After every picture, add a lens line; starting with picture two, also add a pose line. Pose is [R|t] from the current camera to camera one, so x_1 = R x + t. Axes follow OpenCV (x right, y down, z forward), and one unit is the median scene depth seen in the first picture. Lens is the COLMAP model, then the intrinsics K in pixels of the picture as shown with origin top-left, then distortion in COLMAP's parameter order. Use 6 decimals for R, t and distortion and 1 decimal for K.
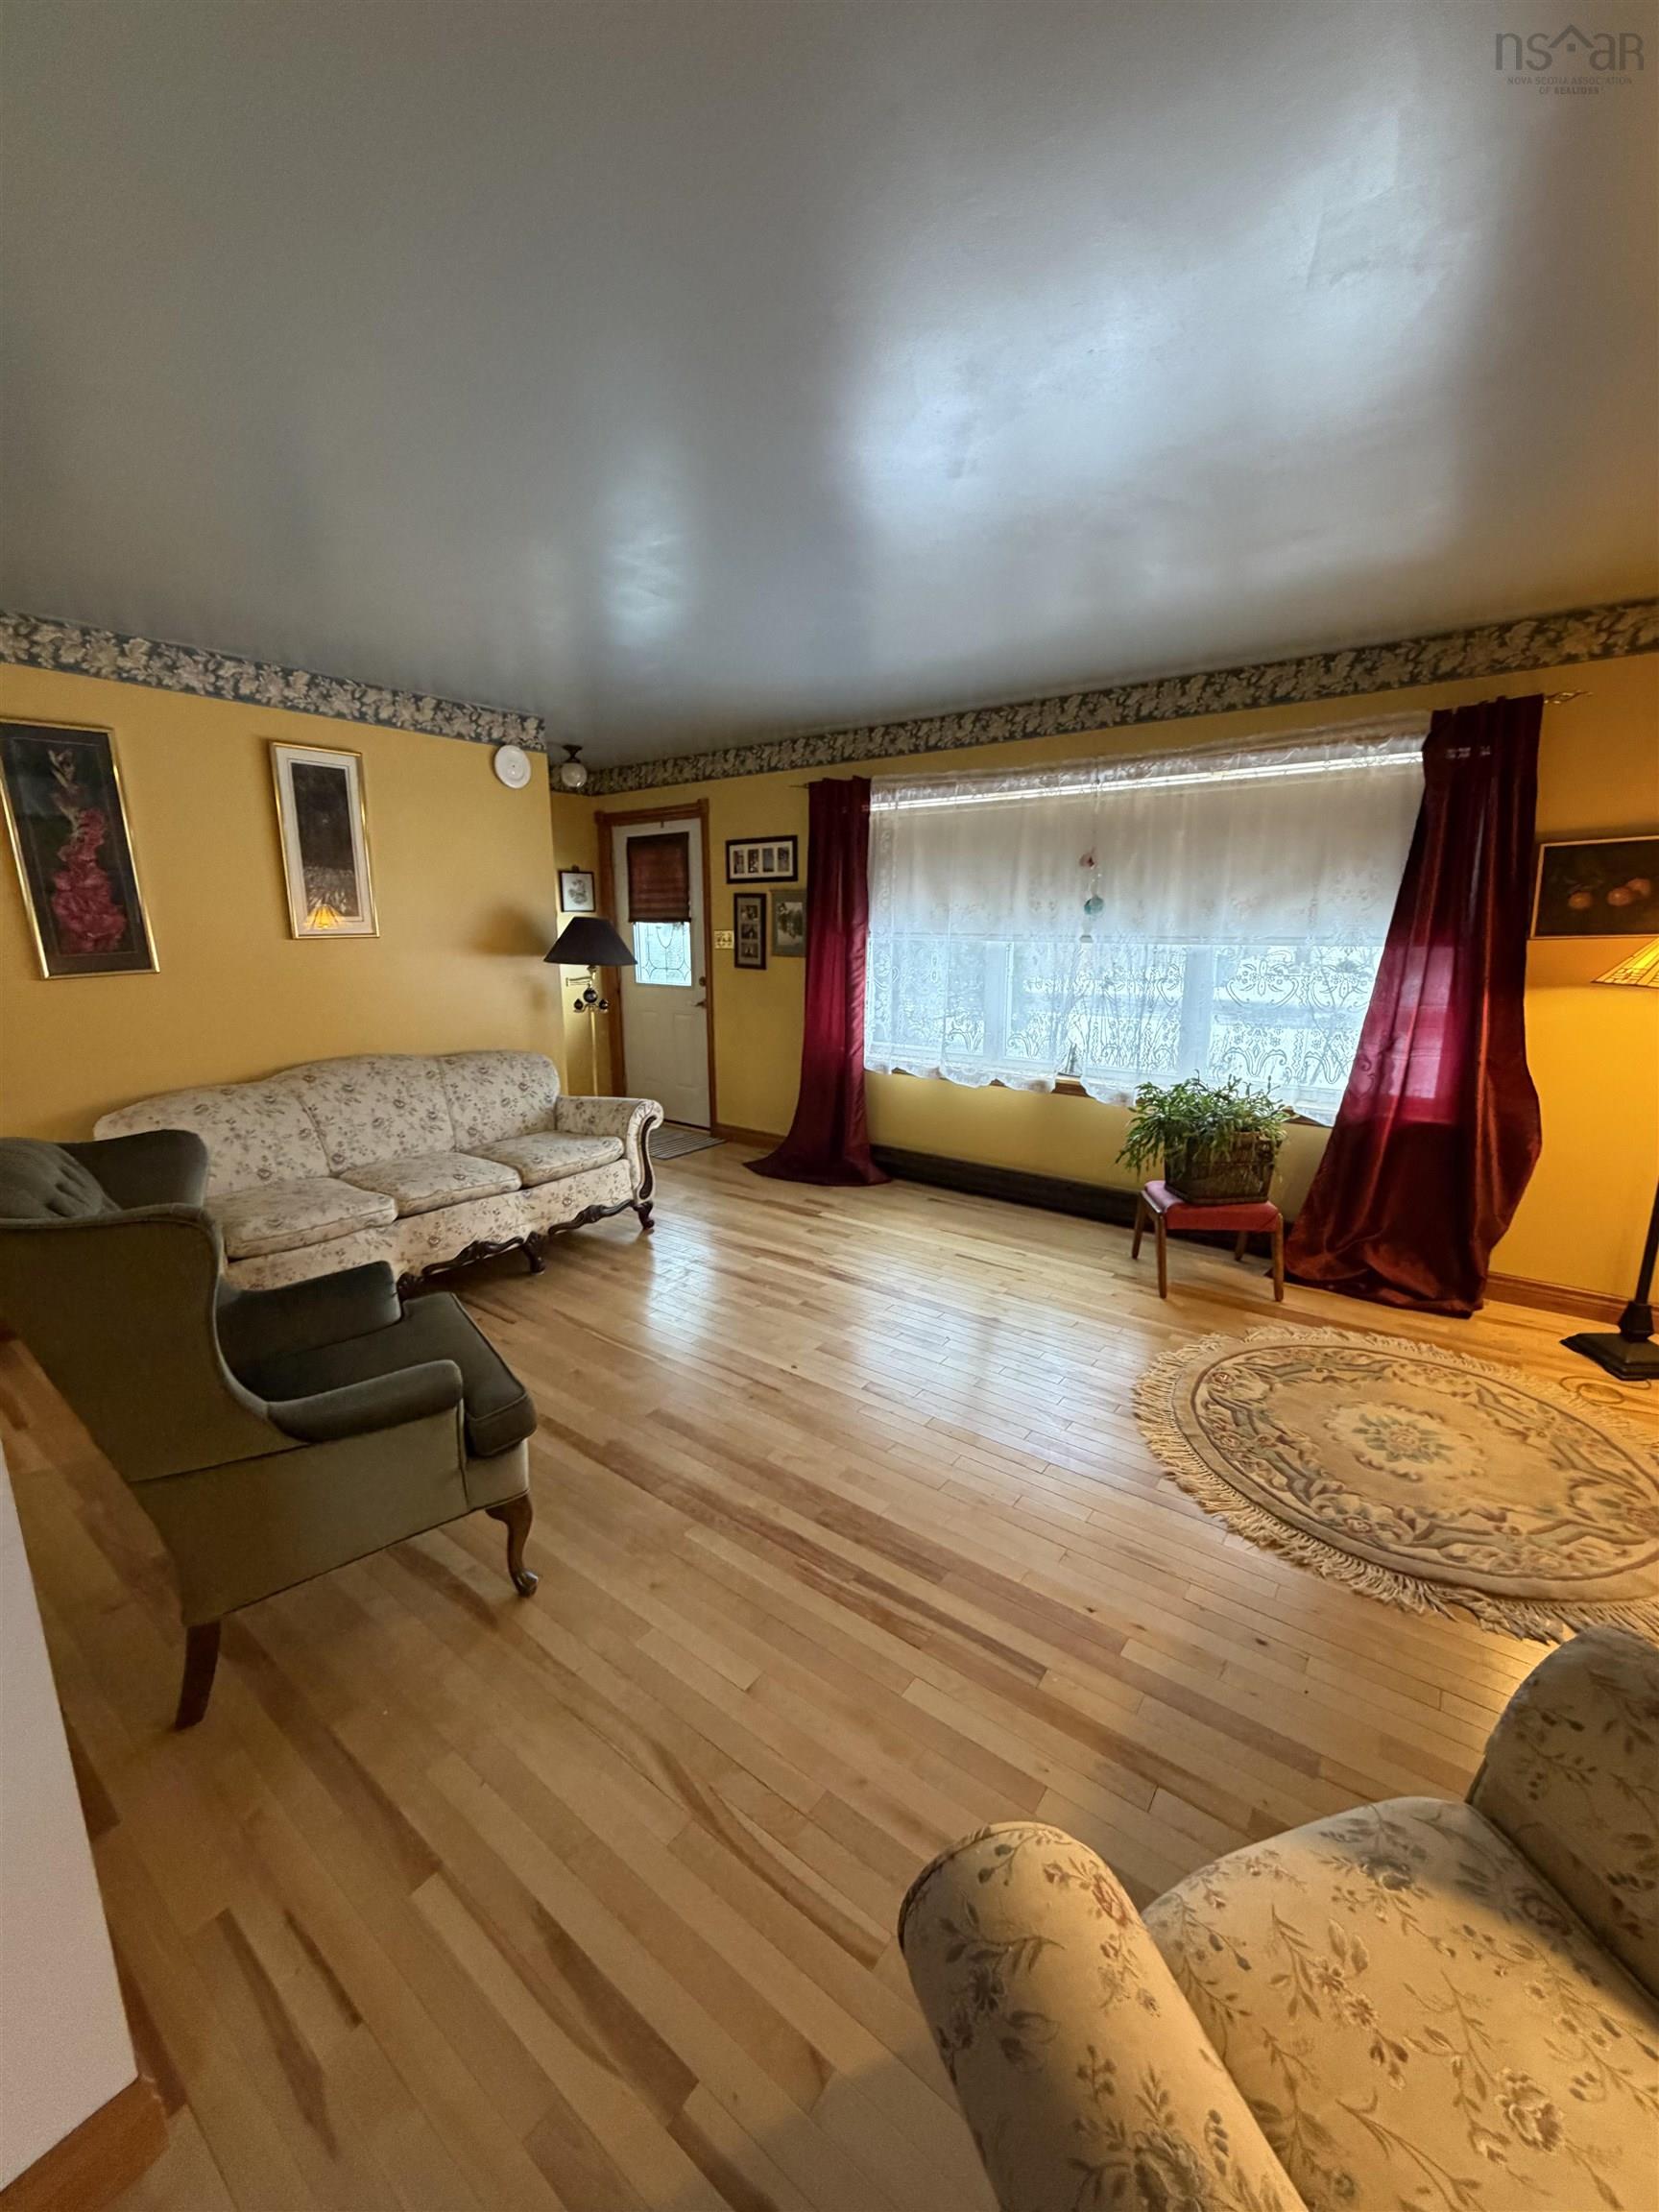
lens RADIAL K [[883.2, 0, 827.5], [0, 883.2, 1100.0], [0, 0, 1]] dist [-0.002047, -0.000104]
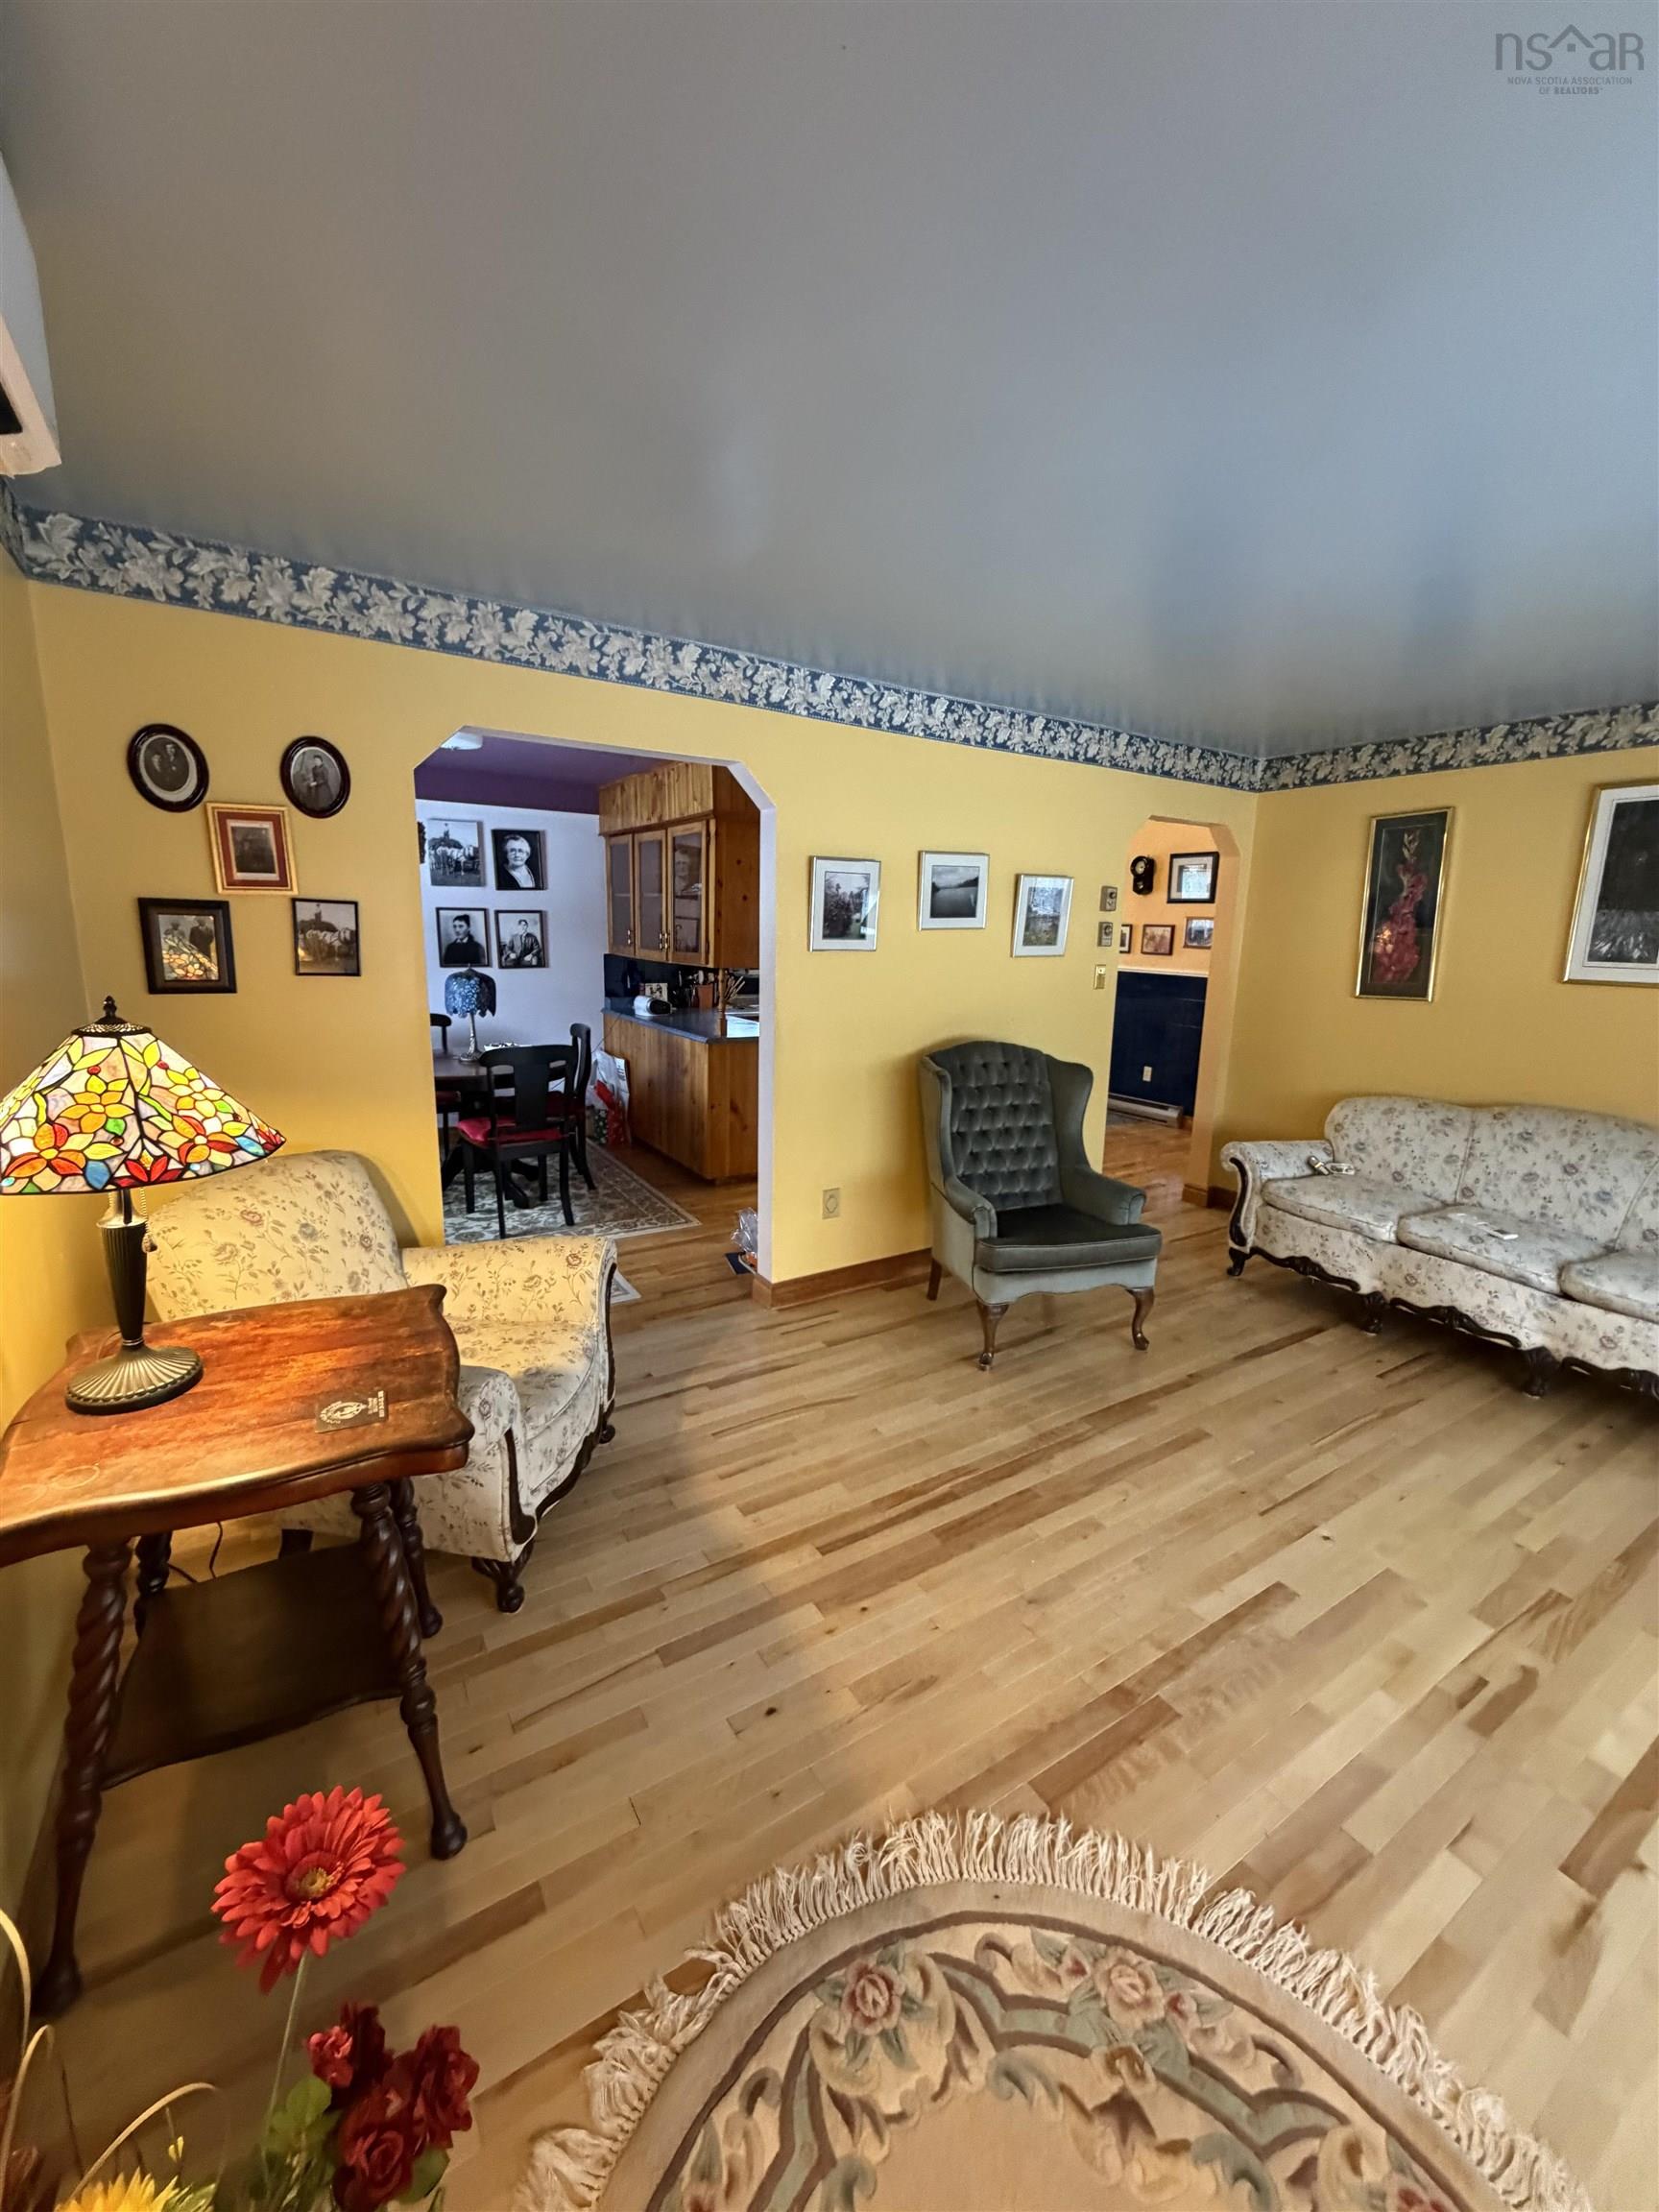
lens RADIAL K [[883.2, 0, 833.8], [0, 883.2, 1103.6], [0, 0, 1]] dist [-0.002047, -0.000104]
pose [[-0.346577, 0.179022, -0.920780, 0.571455], [-0.209841, 0.941944, 0.262121, -0.131837], [0.914249, 0.284063, -0.288890, 0.529625]]
